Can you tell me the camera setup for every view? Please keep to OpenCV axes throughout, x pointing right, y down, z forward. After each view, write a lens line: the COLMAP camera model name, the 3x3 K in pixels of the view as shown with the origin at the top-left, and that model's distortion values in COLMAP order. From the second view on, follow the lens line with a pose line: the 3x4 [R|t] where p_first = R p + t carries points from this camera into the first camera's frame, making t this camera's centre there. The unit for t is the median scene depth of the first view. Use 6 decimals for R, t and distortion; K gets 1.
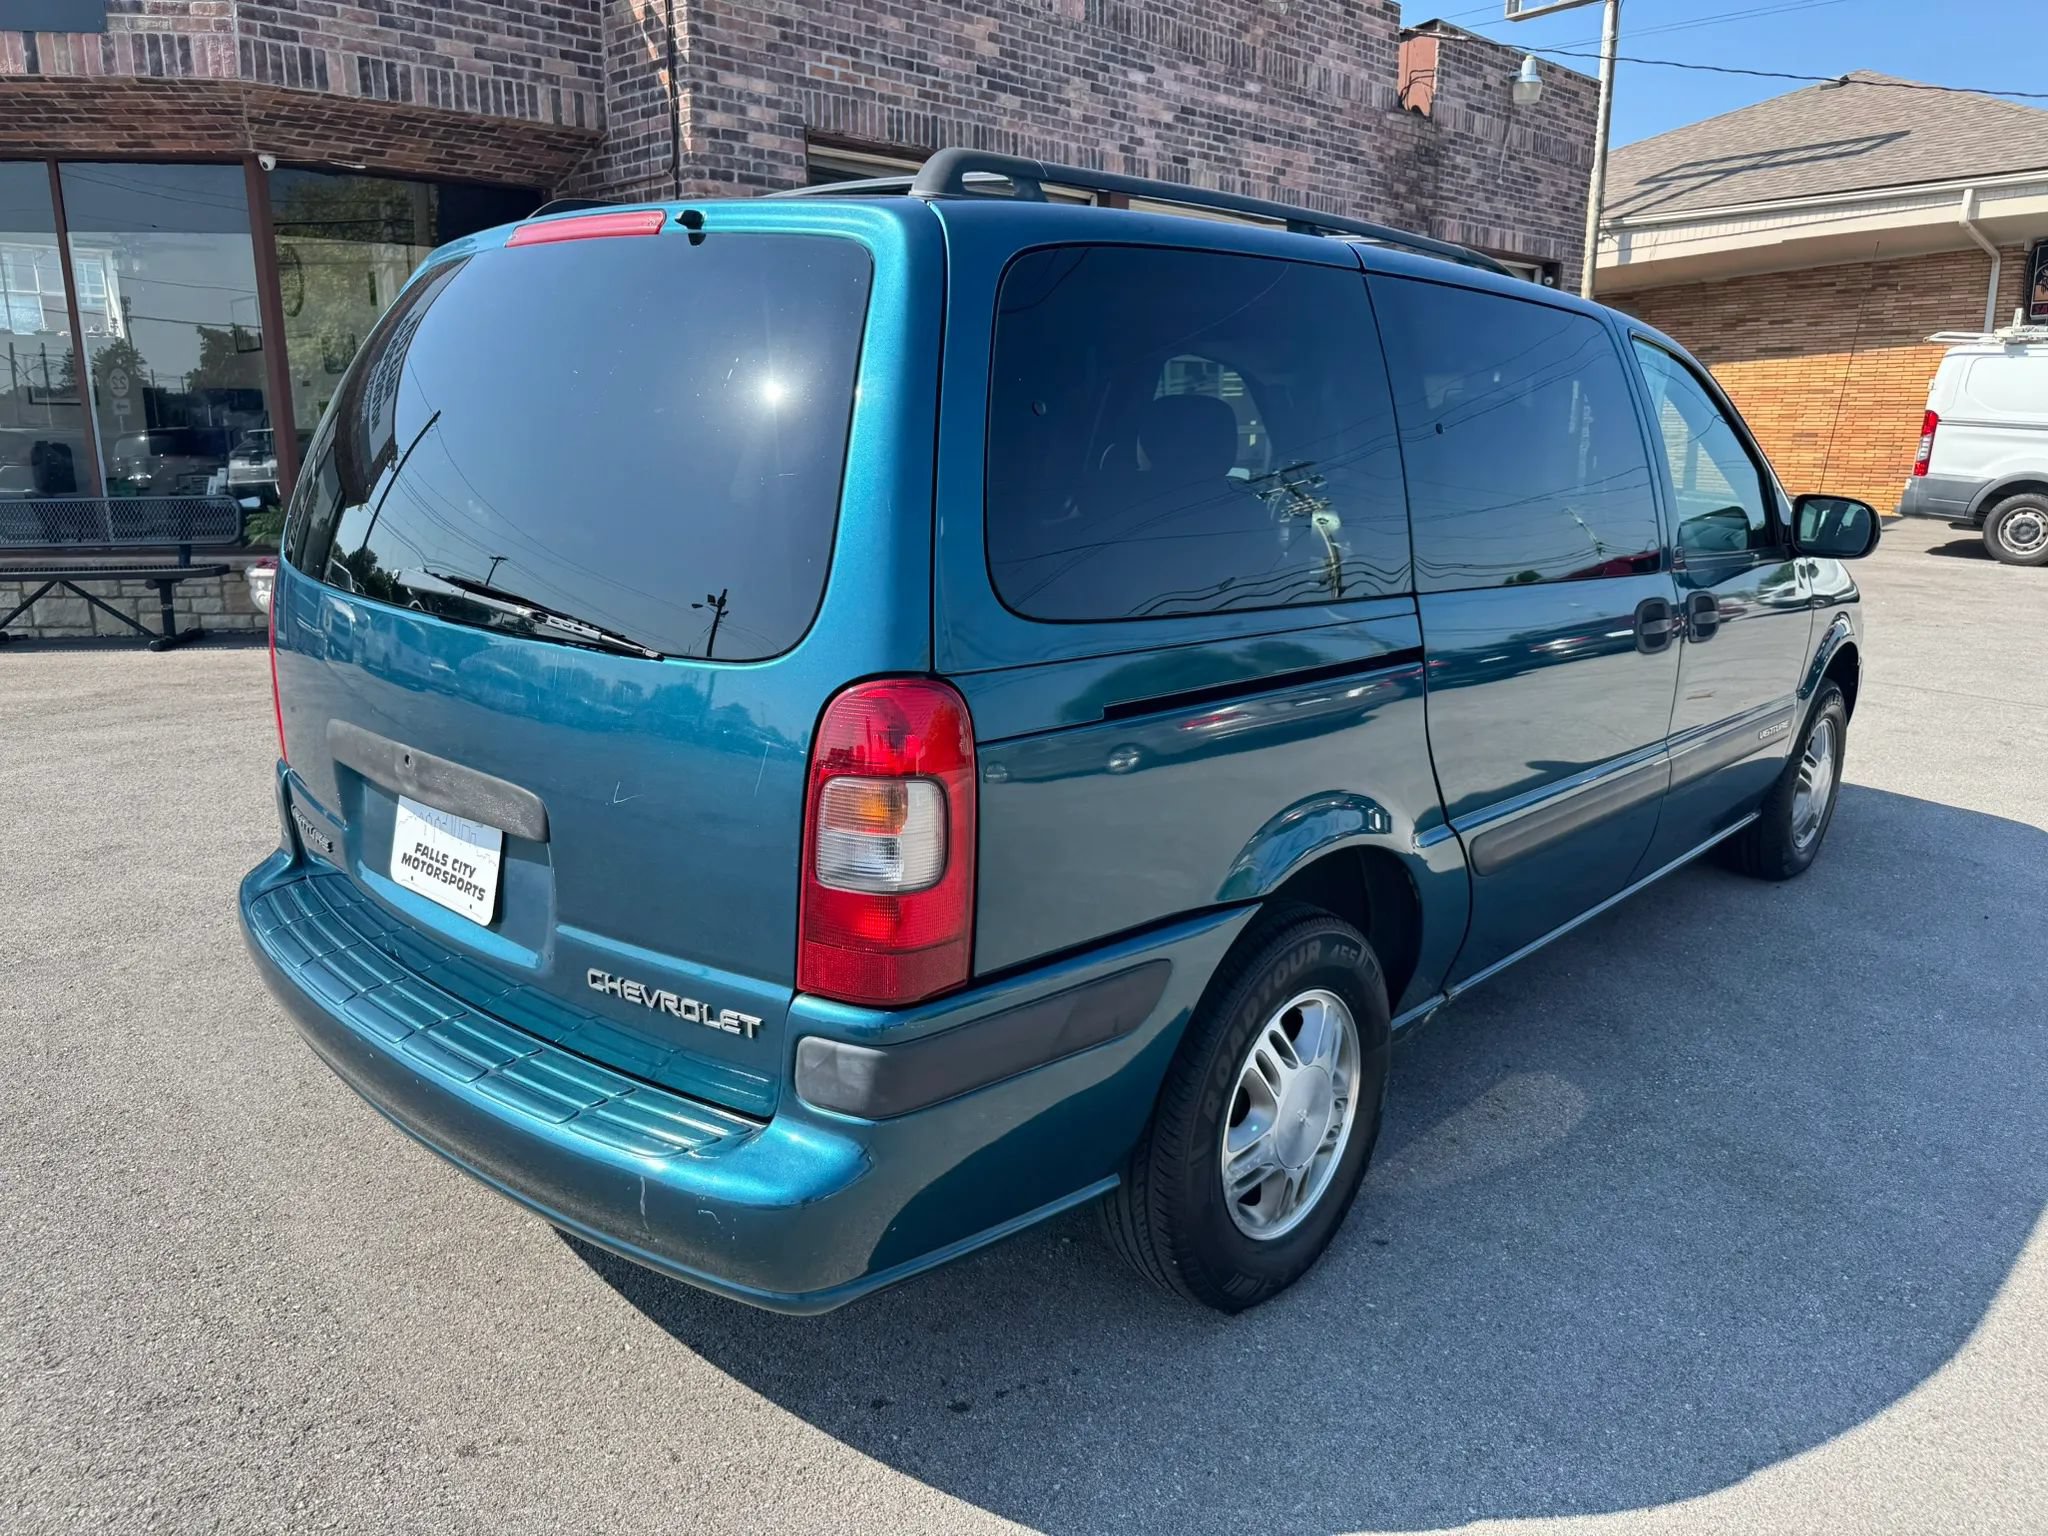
lens RADIAL K [[1458.8, 0, 1016.5], [0, 1458.8, 726.9], [0, 0, 1]] dist [0.023958, -0.024577]
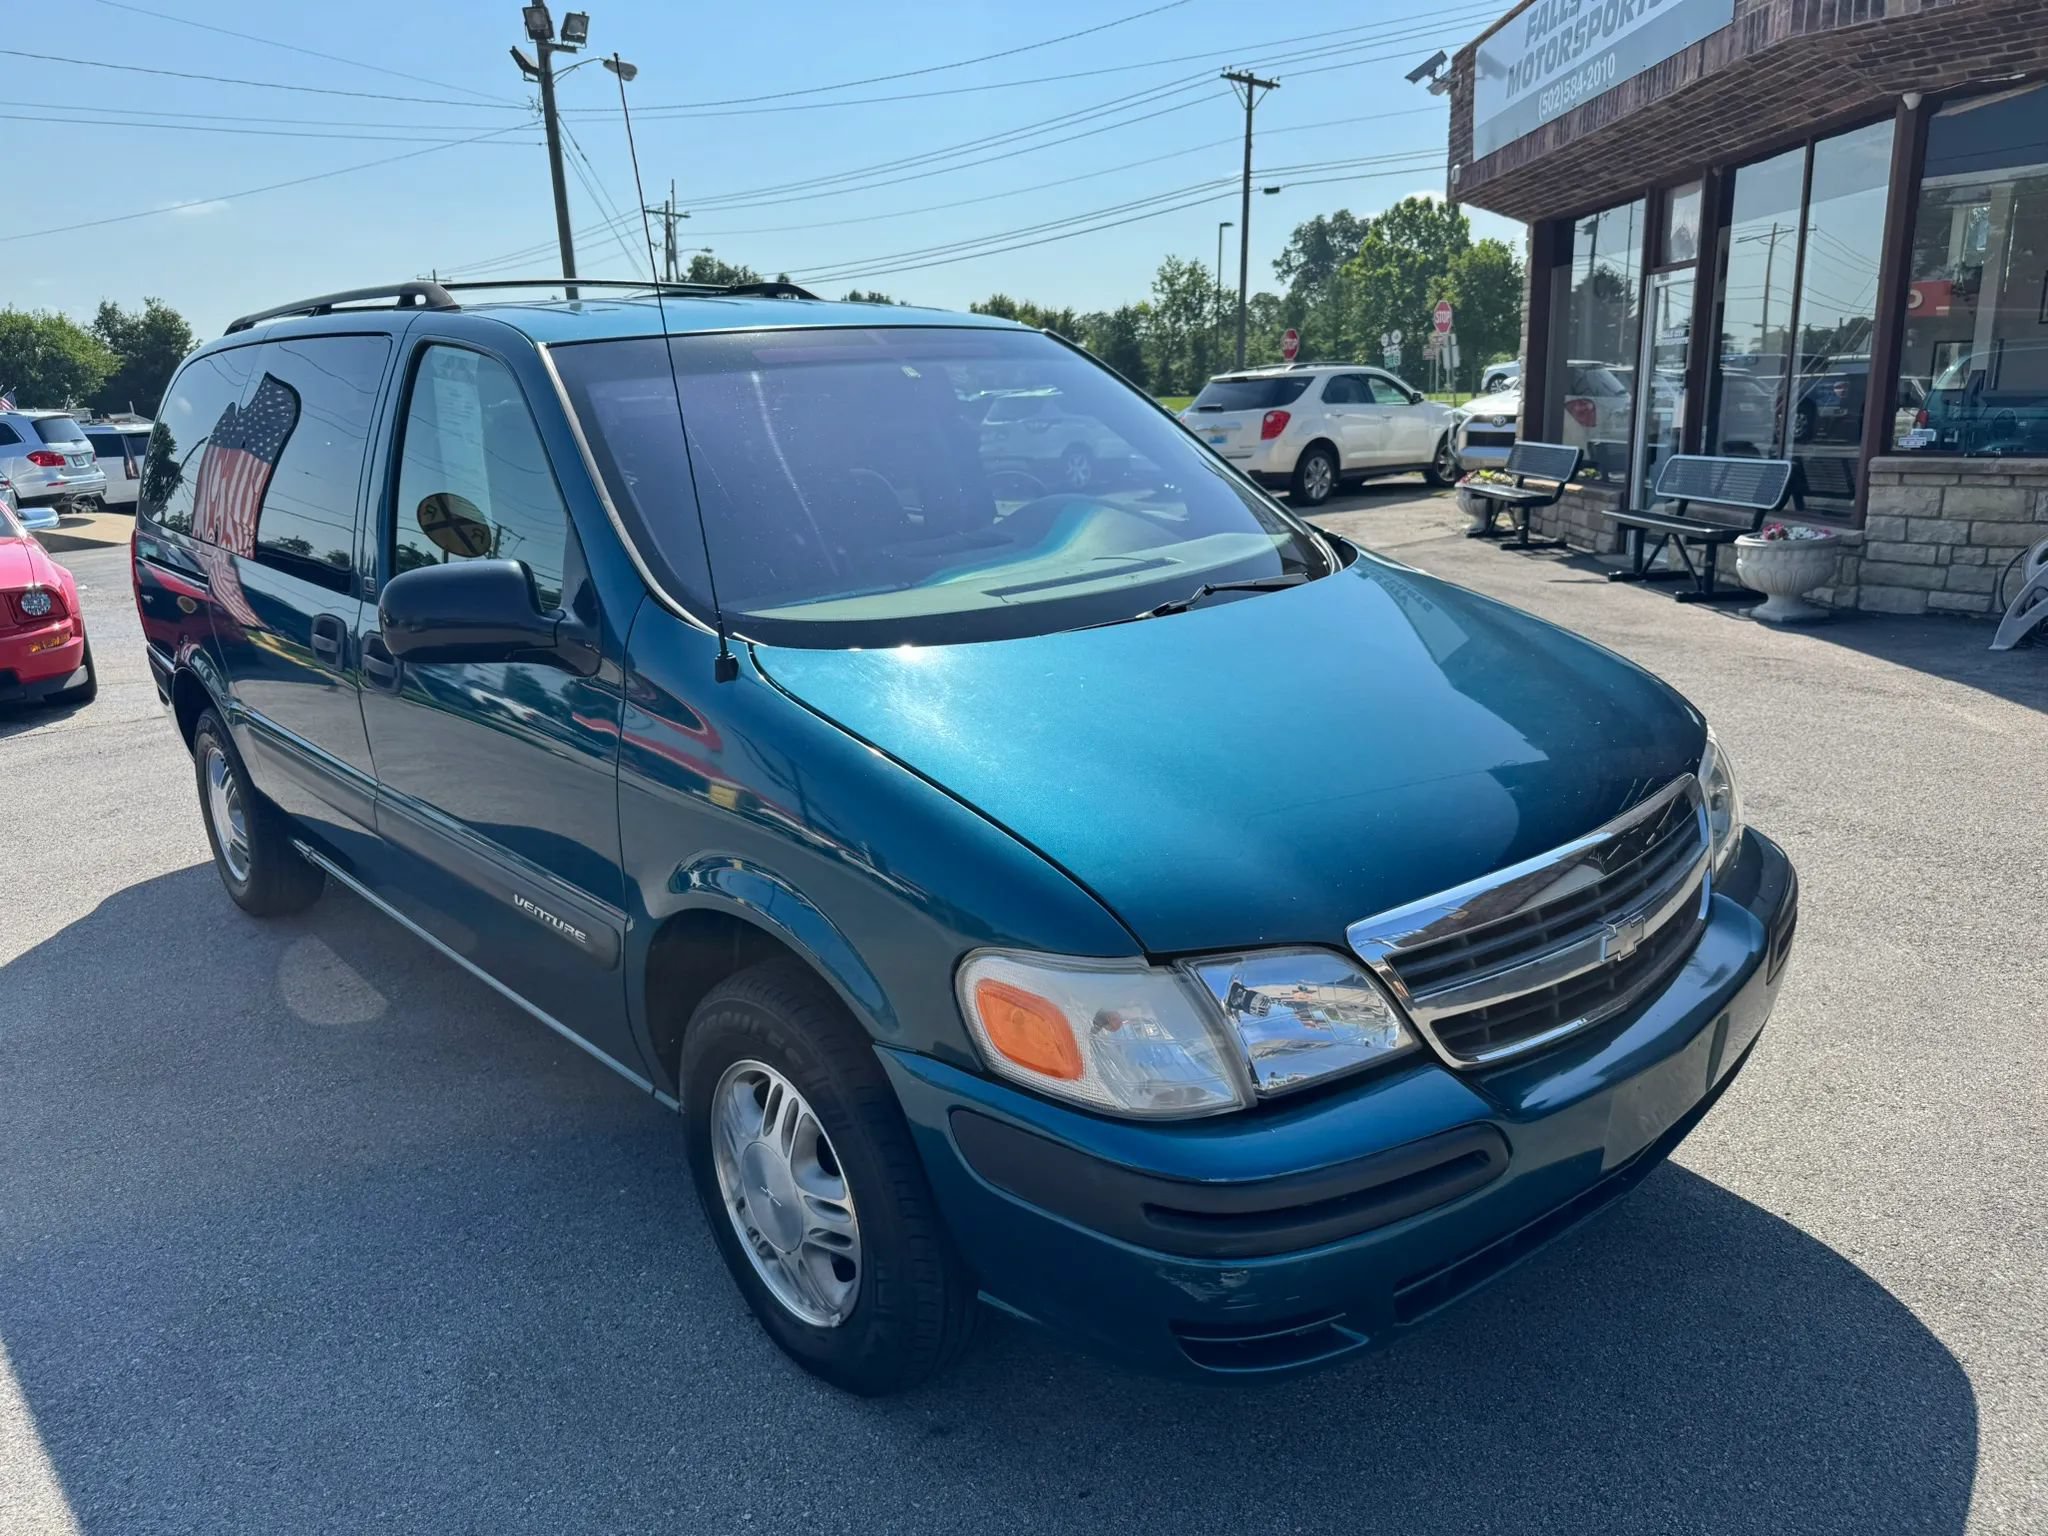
lens RADIAL K [[1431.4, 0, 1023.6], [0, 1431.4, 714.7], [0, 0, 1]] dist [0.036542, -0.001697]
pose [[-0.055292, 0.210023, -0.976132, 0.467332], [-0.185097, 0.958526, 0.216720, -0.107946], [0.981164, 0.192662, -0.014124, 0.520329]]
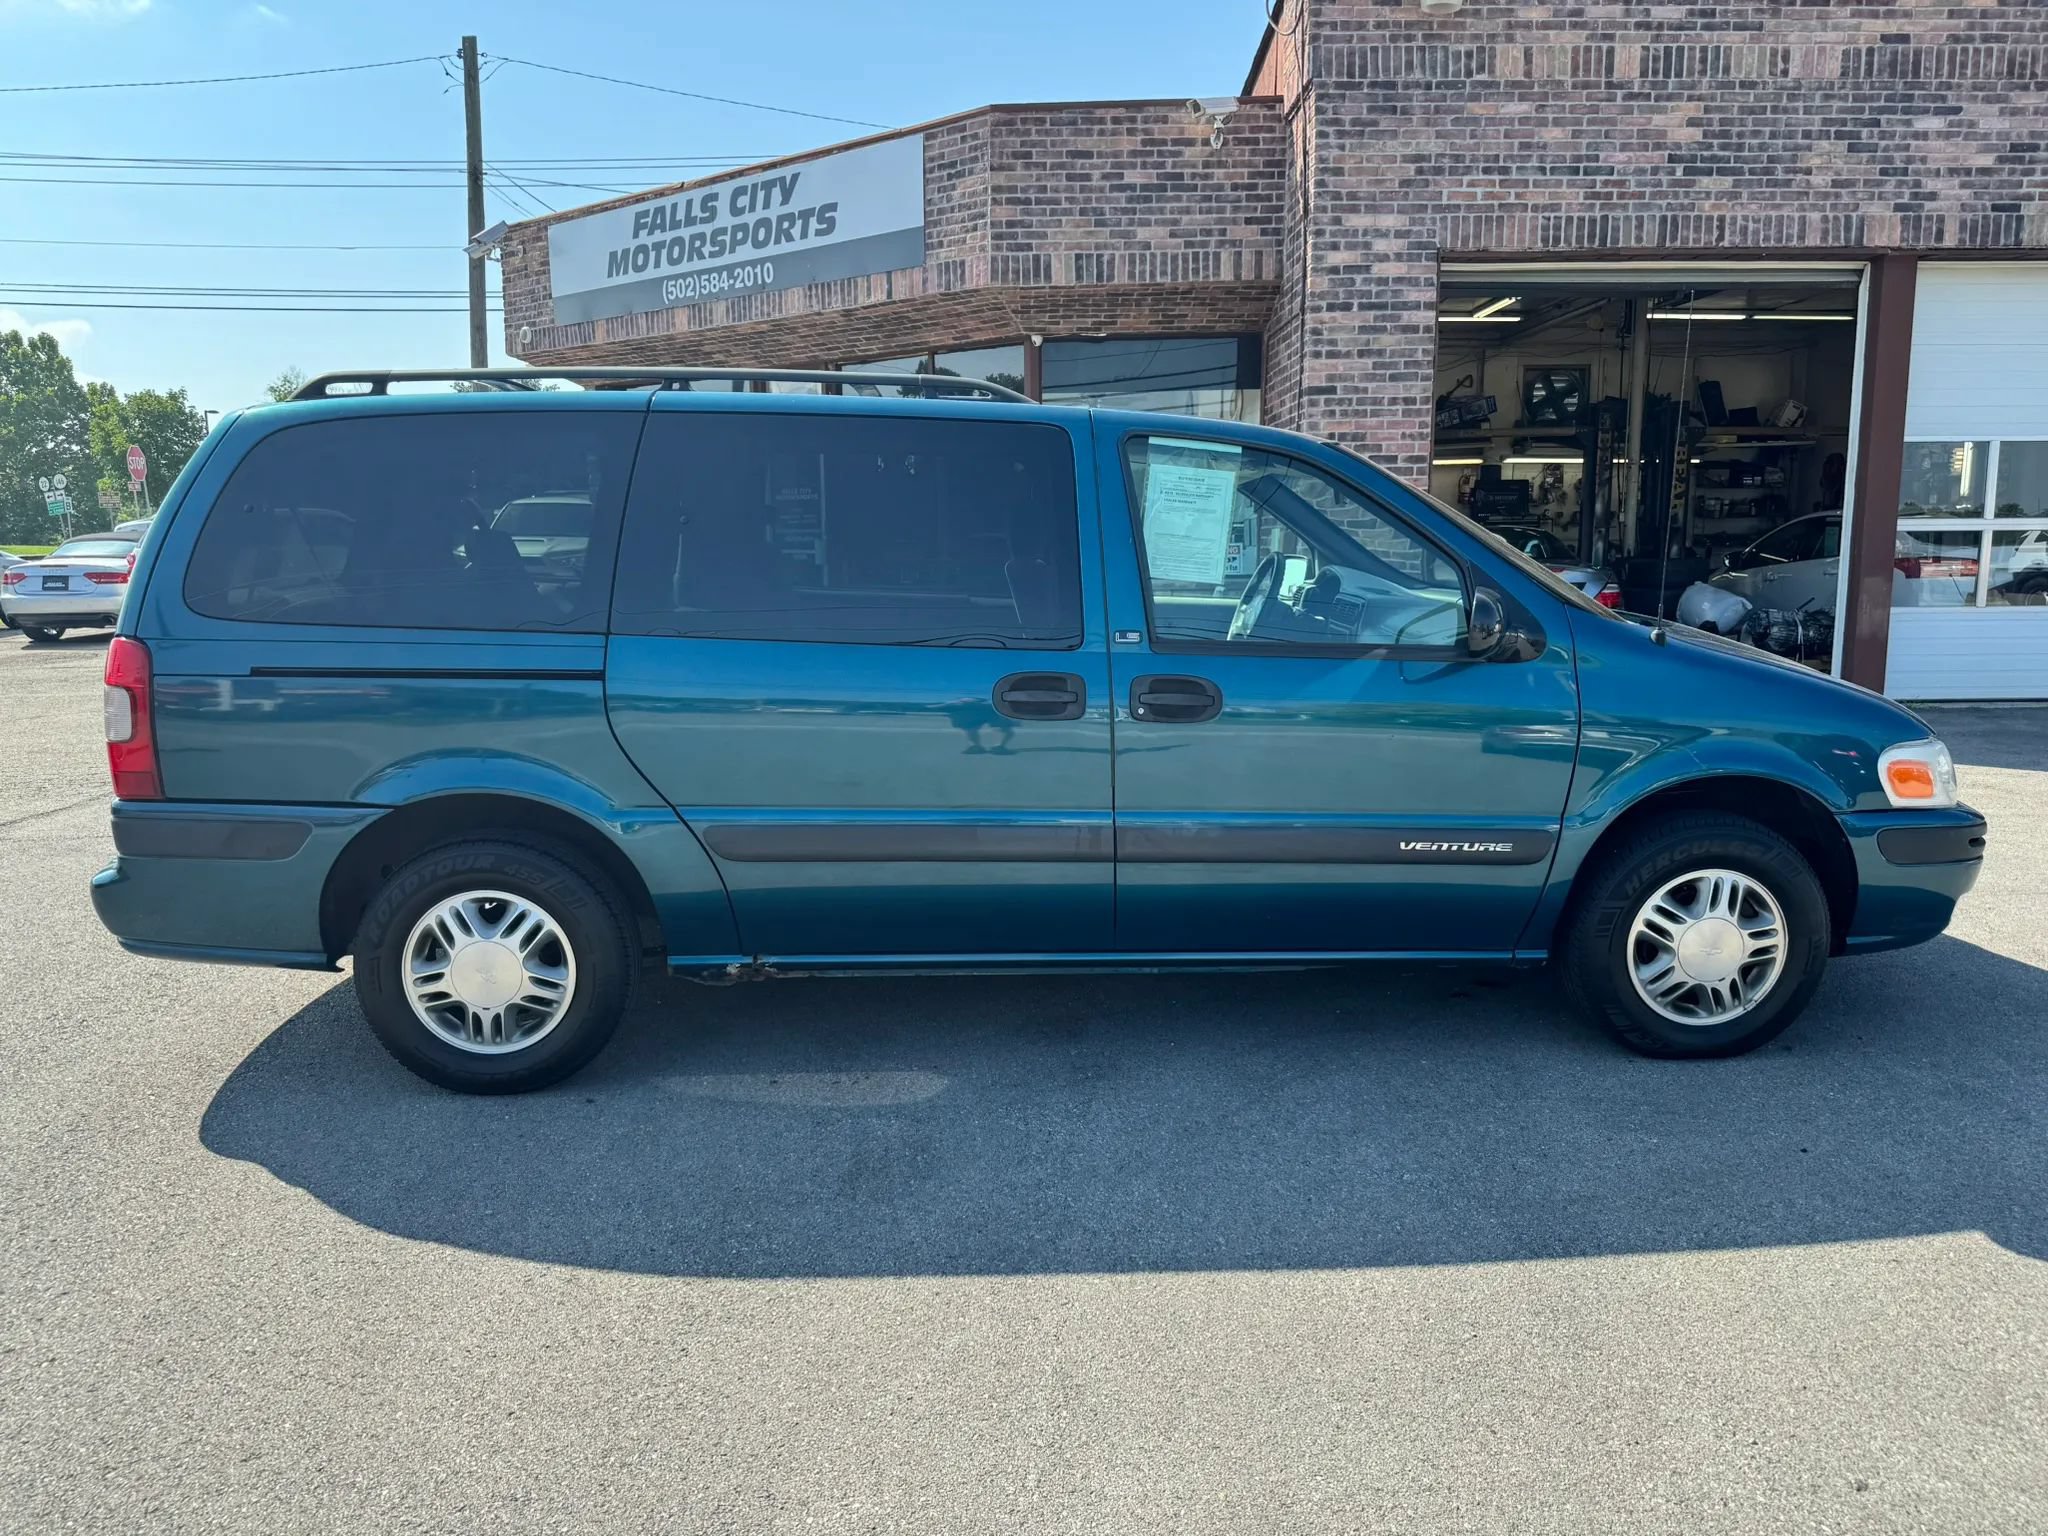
lens RADIAL K [[1470.9, 0, 1022.3], [0, 1470.9, 736.3], [0, 0, 1]] dist [-0.001552, -0.005992]
pose [[0.719961, 0.080165, -0.689369, 0.402429], [-0.129198, 0.991424, -0.019641, -0.003367], [0.681883, 0.103206, 0.724144, 0.066759]]
